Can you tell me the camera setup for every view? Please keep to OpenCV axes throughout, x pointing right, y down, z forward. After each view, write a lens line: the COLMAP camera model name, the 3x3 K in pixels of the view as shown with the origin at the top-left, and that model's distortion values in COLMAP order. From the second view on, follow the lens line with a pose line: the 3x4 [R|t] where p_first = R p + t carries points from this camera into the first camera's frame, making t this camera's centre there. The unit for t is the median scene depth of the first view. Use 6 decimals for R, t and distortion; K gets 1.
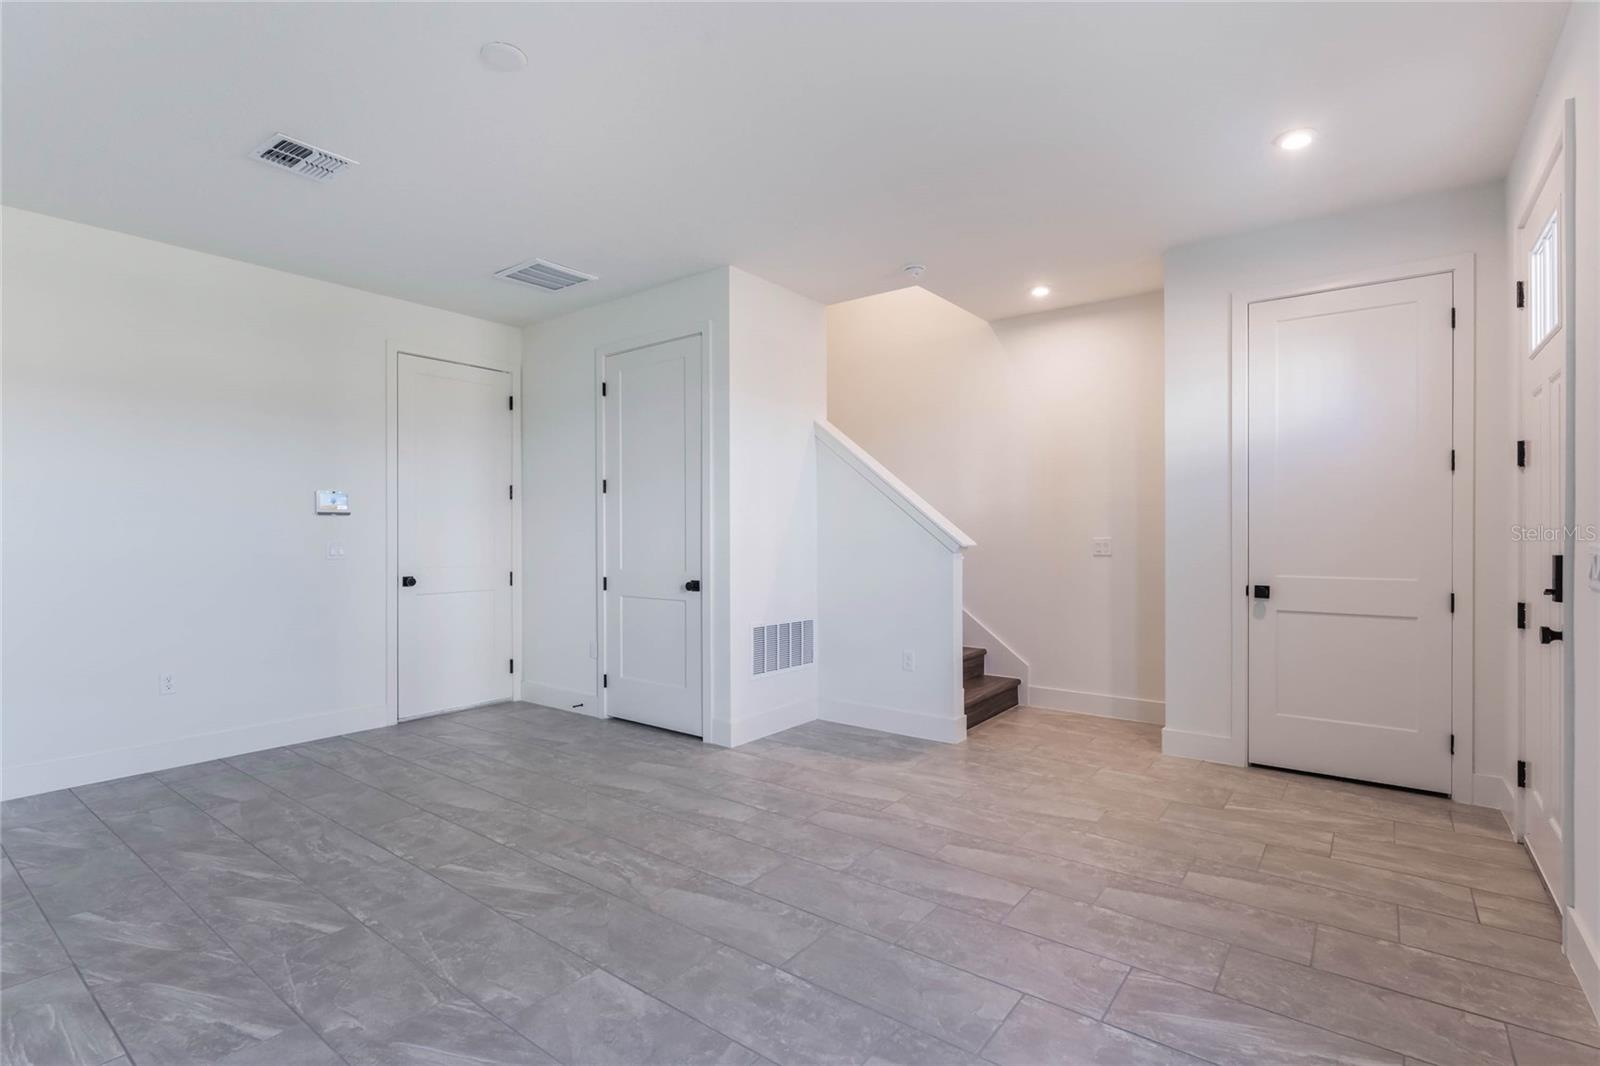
lens RADIAL K [[757.4, 0, 807.7], [0, 757.4, 537.4], [0, 0, 1]] dist [-0.003291, -0.001158]
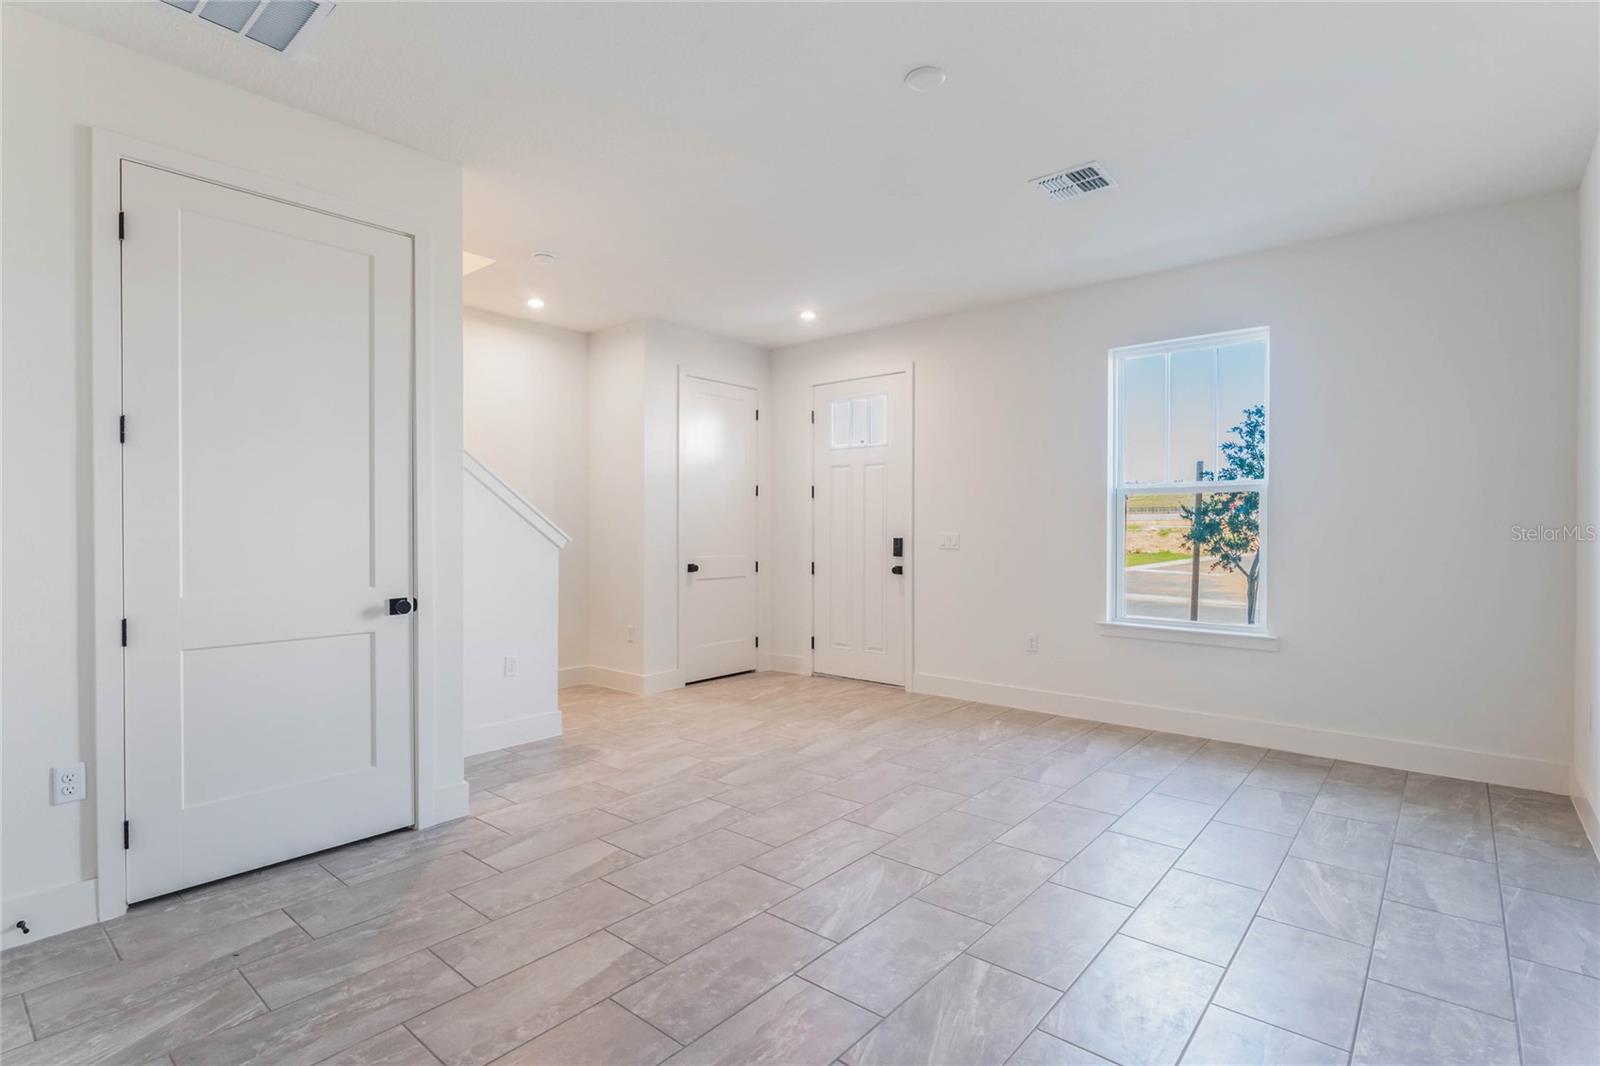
lens RADIAL K [[757.4, 0, 811.0], [0, 757.4, 532.3], [0, 0, 1]] dist [-0.003291, -0.001158]
pose [[0.053960, -0.001369, 0.998542, -1.045197], [0.005018, 0.999987, 0.001100, -0.001144], [-0.998531, 0.004952, 0.053966, 0.779757]]
